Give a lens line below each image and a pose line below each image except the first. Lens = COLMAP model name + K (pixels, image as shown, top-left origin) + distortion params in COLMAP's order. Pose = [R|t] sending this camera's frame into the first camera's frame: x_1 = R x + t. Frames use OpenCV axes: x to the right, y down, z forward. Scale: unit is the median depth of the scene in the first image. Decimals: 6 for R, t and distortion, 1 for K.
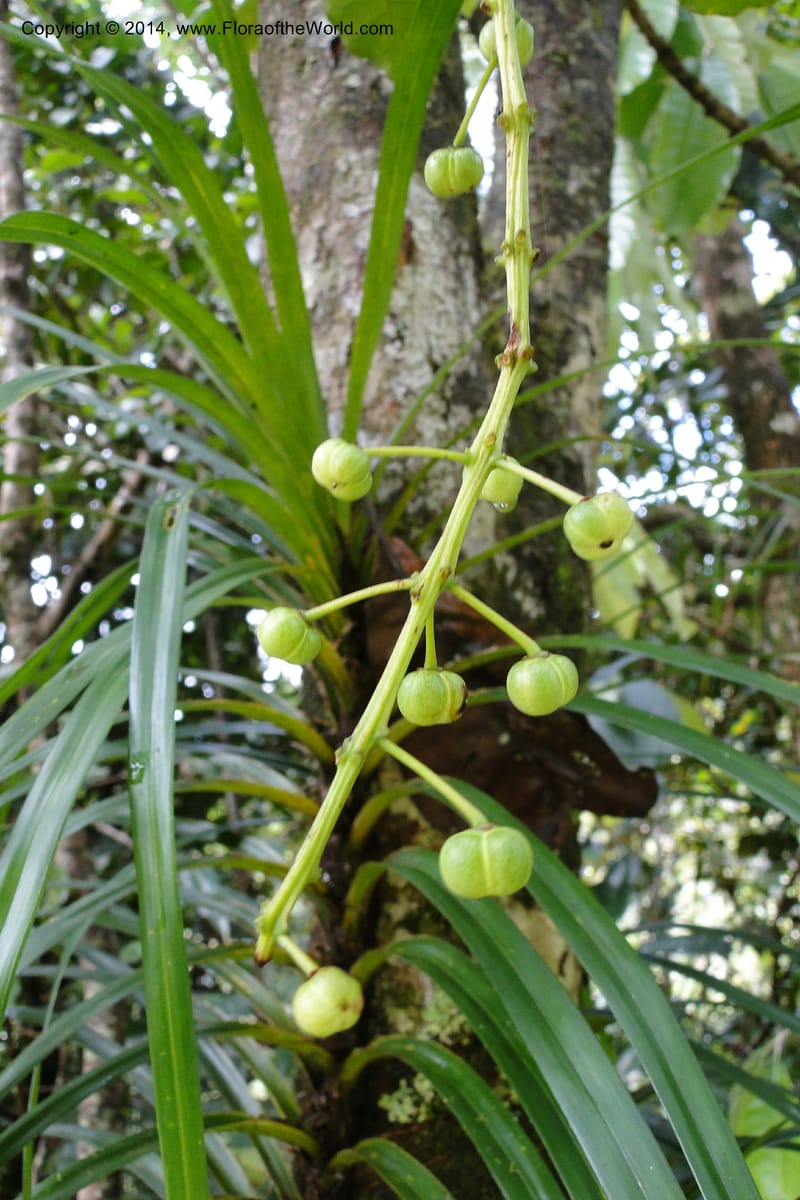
lens RADIAL K [[965.4, 0, 399.8], [0, 965.4, 595.8], [0, 0, 1]] dist [-0.014918, -0.001055]
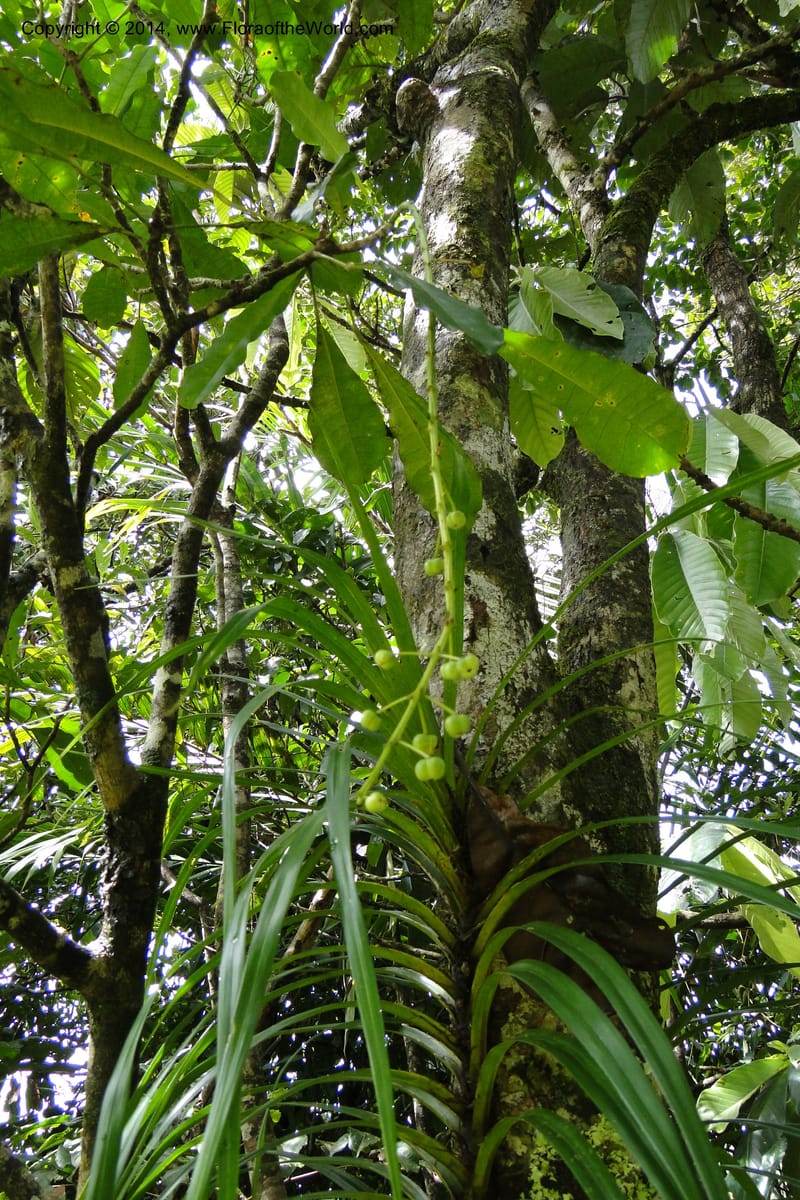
lens RADIAL K [[965.4, 0, 399.7], [0, 965.4, 605.4], [0, 0, 1]] dist [-0.014918, -0.001055]
pose [[0.977890, -0.118907, -0.172022, 0.145961], [0.040095, 0.913956, -0.403827, 0.260882], [0.205239, 0.388001, 0.898517, -0.481823]]
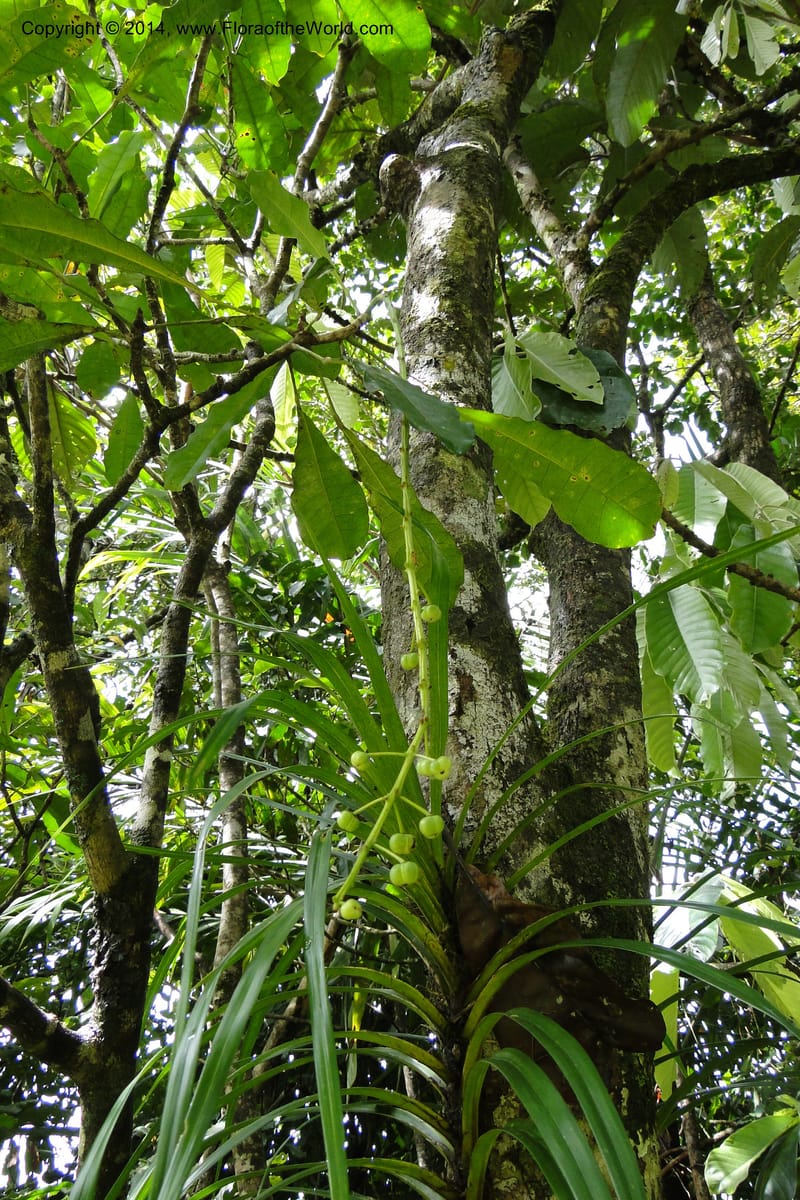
lens RADIAL K [[965.4, 0, 398.7], [0, 965.4, 603.6], [0, 0, 1]] dist [-0.014918, -0.001055]
pose [[0.975477, -0.143849, -0.166588, 0.177559], [0.056075, 0.894323, -0.443894, 0.218490], [0.212837, 0.423667, 0.880458, -0.515255]]
